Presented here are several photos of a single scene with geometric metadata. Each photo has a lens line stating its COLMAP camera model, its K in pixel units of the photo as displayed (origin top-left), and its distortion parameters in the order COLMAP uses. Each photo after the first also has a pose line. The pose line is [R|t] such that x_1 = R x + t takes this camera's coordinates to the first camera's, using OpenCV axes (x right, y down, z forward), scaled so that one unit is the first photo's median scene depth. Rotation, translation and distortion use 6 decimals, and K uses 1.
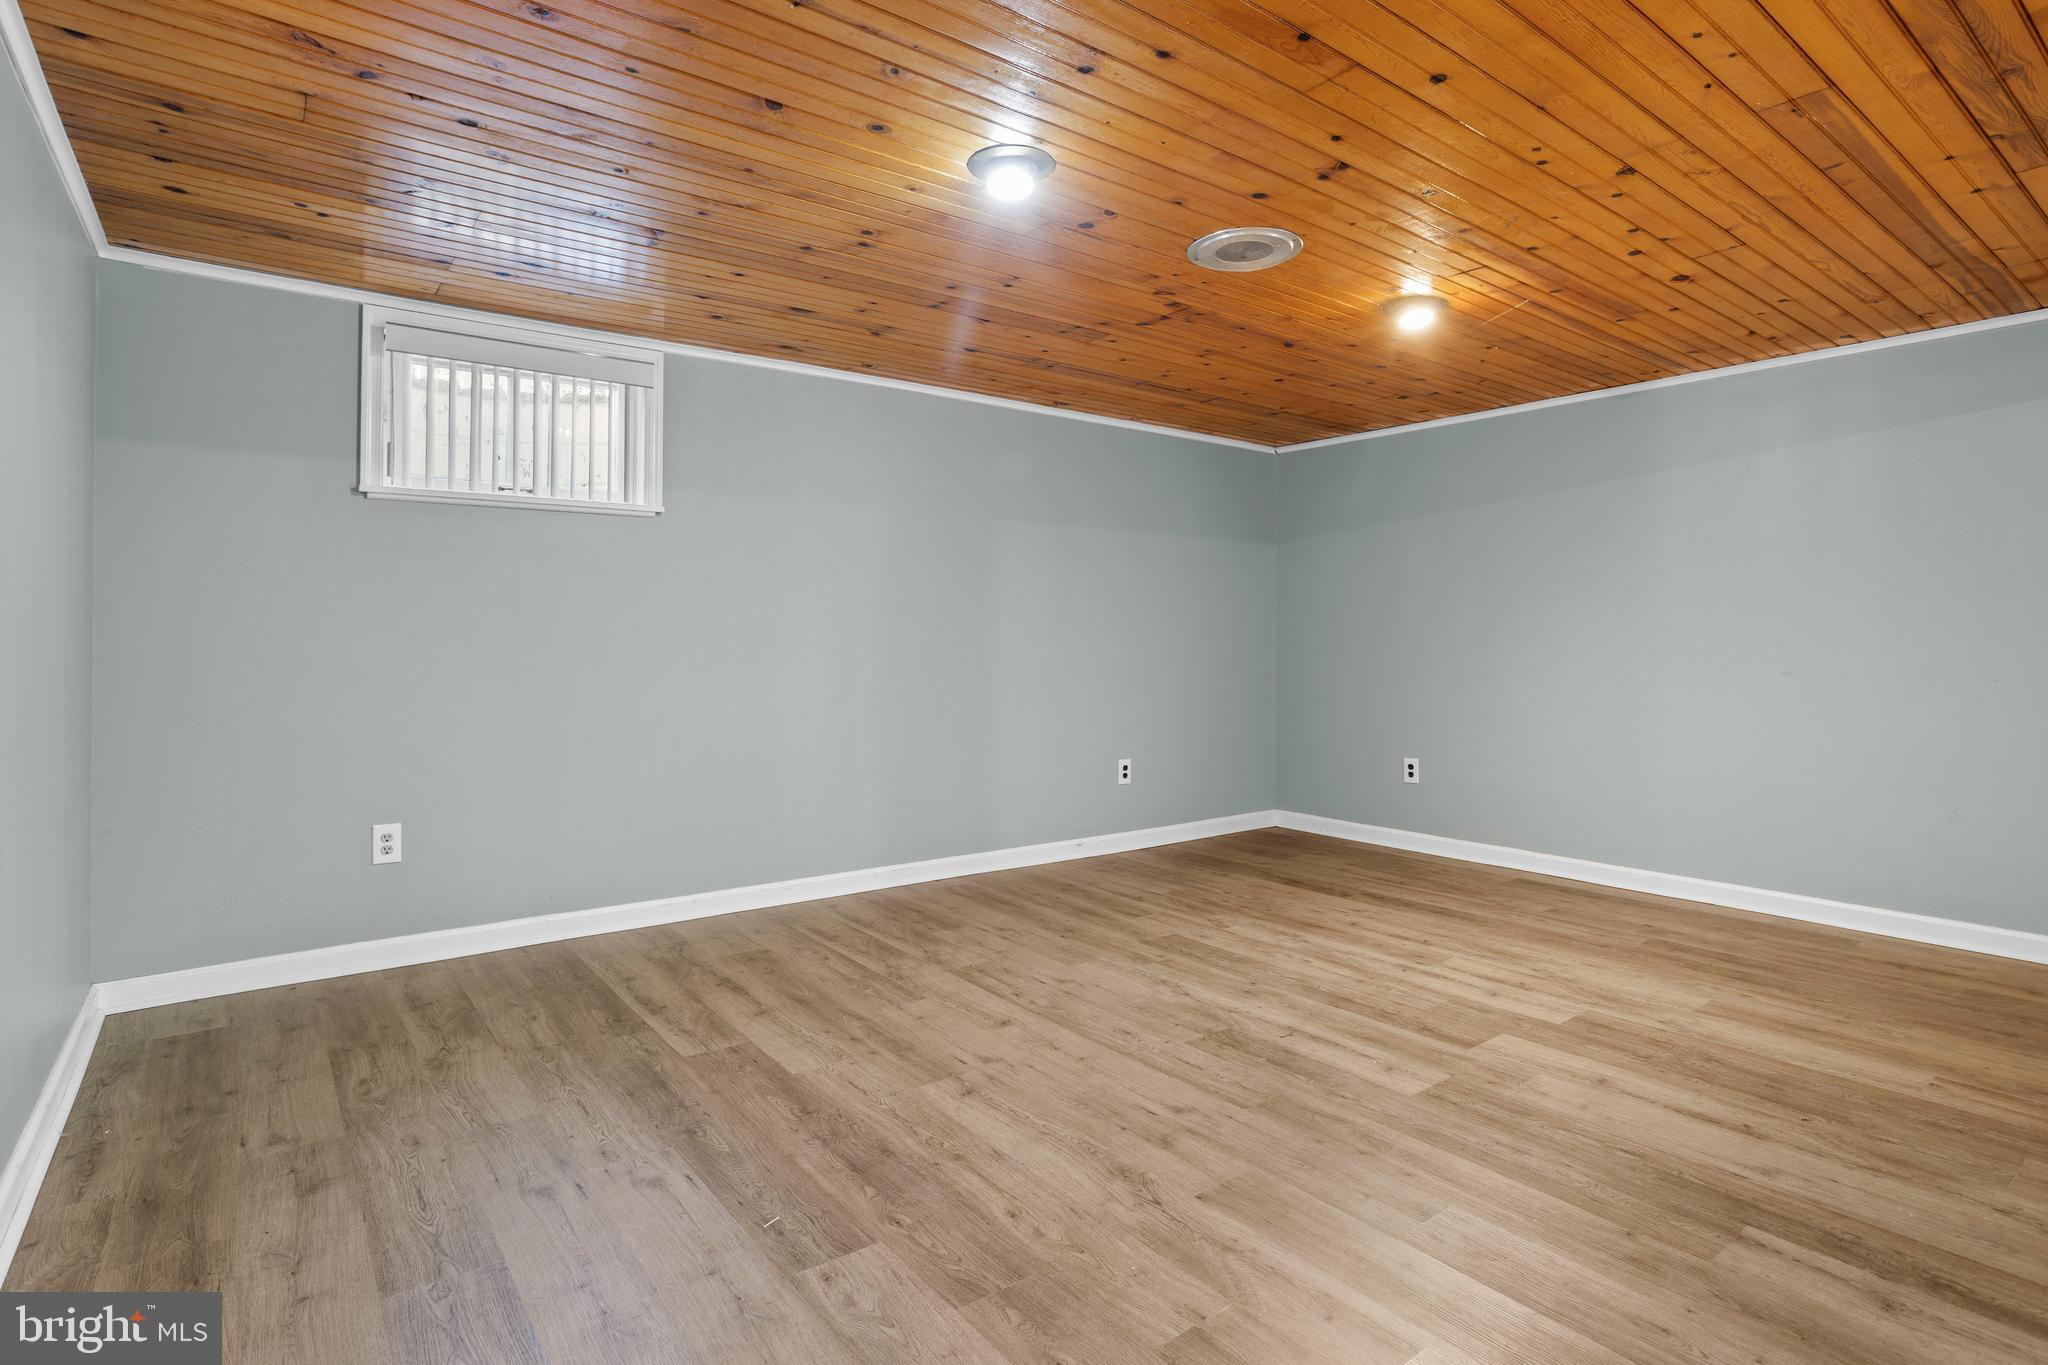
lens RADIAL K [[1035.5, 0, 1030.4], [0, 1035.5, 633.7], [0, 0, 1]] dist [-0.027968, 0.026850]
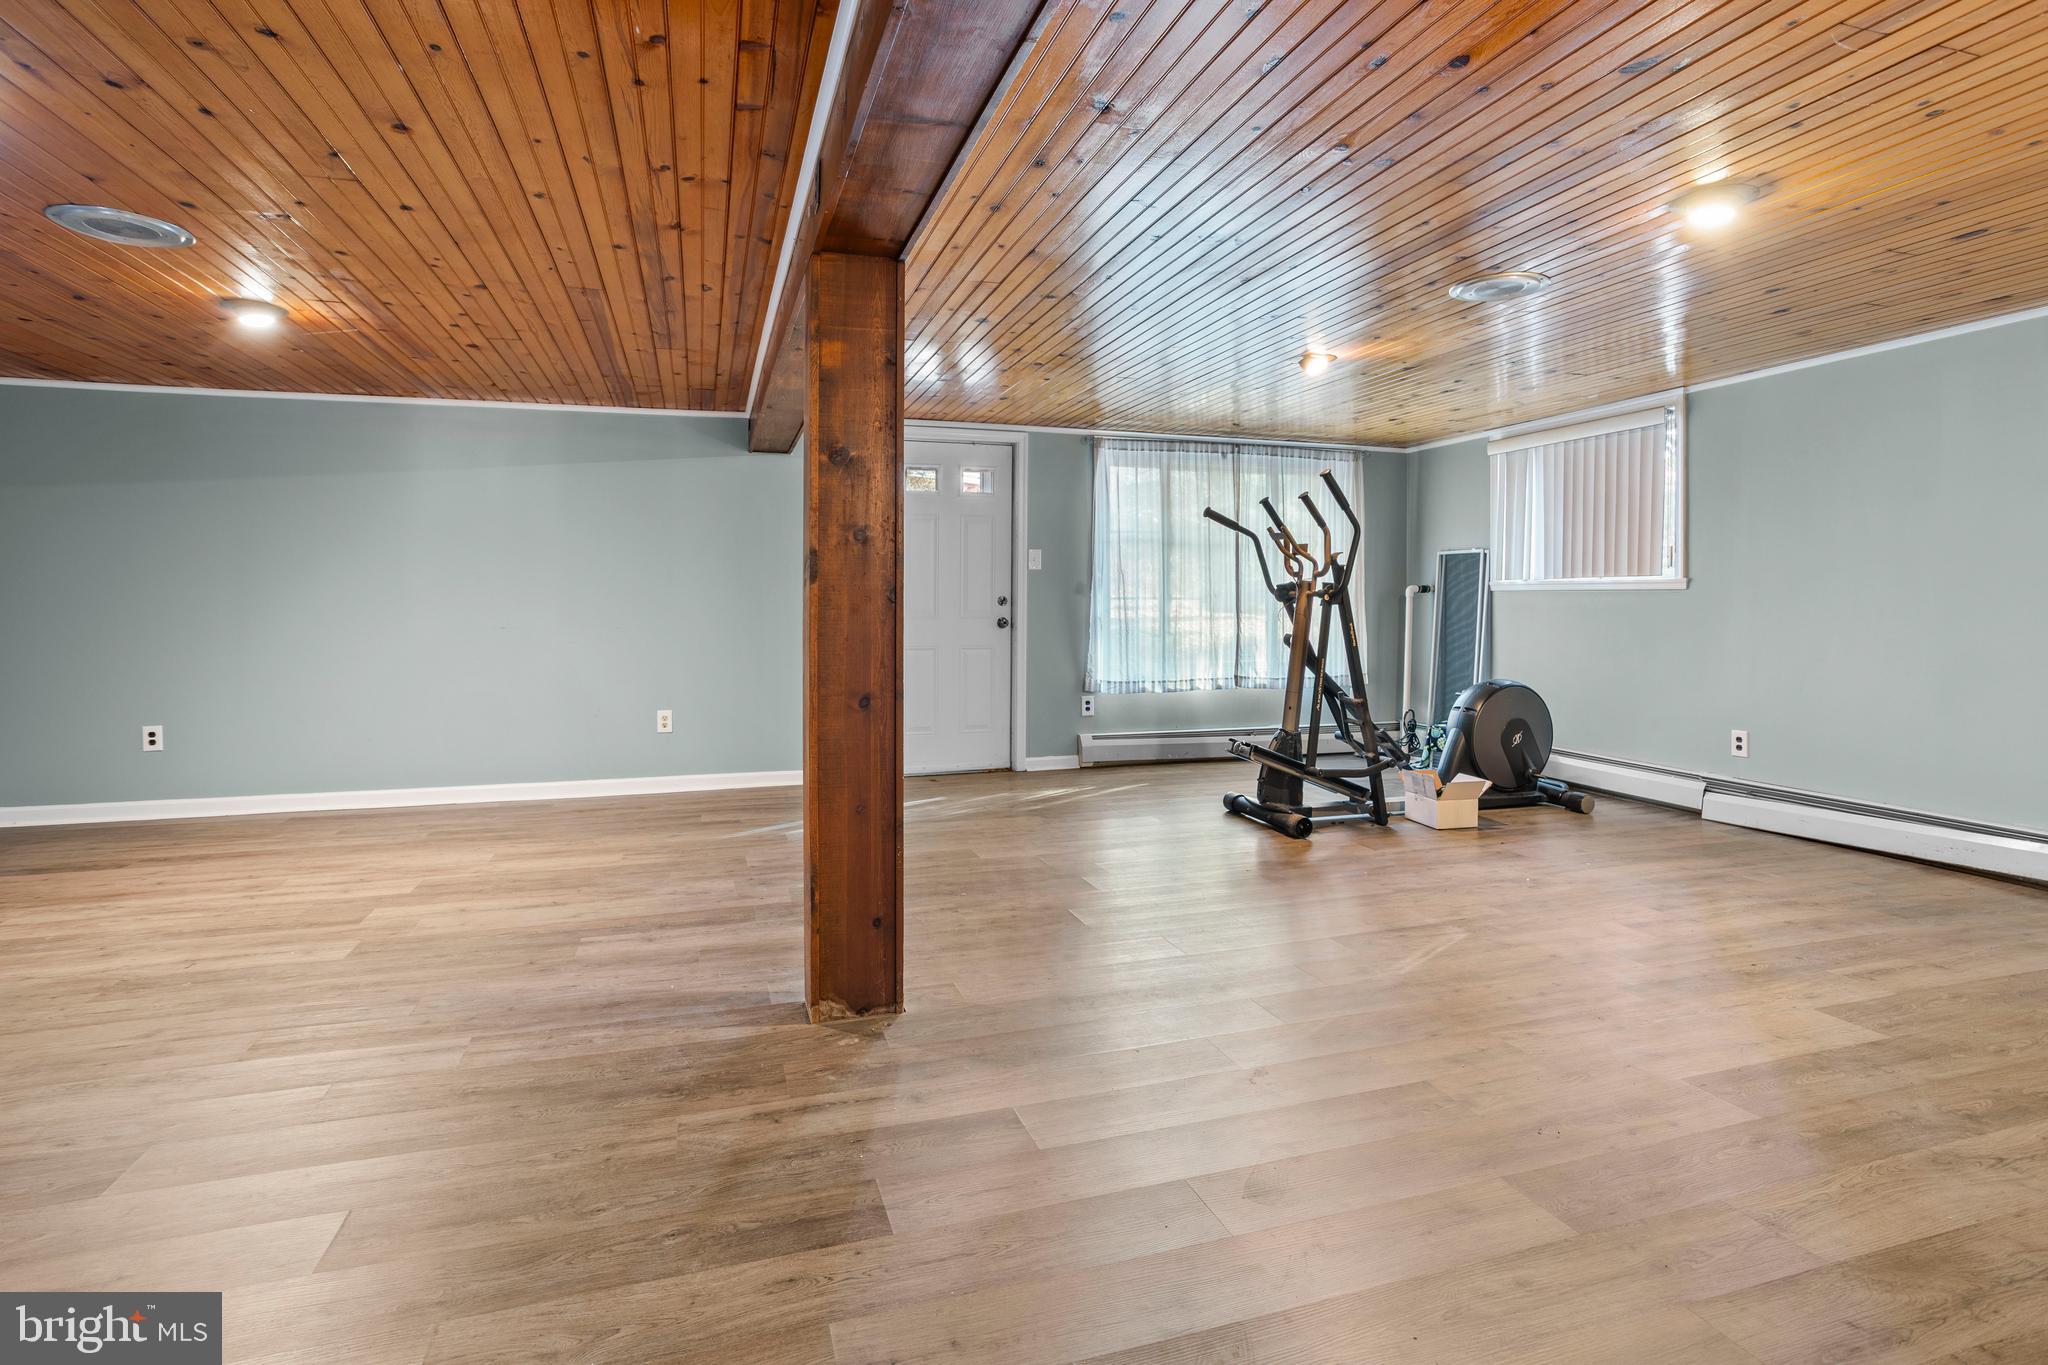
lens RADIAL K [[1010.1, 0, 1023.7], [0, 1010.1, 638.2], [0, 0, 1]] dist [-0.046844, 0.026832]
pose [[0.347441, -0.035669, 0.937023, -0.438040], [-0.001738, 0.999250, 0.038682, -0.000899], [-0.937700, -0.015068, 0.347119, -0.203703]]
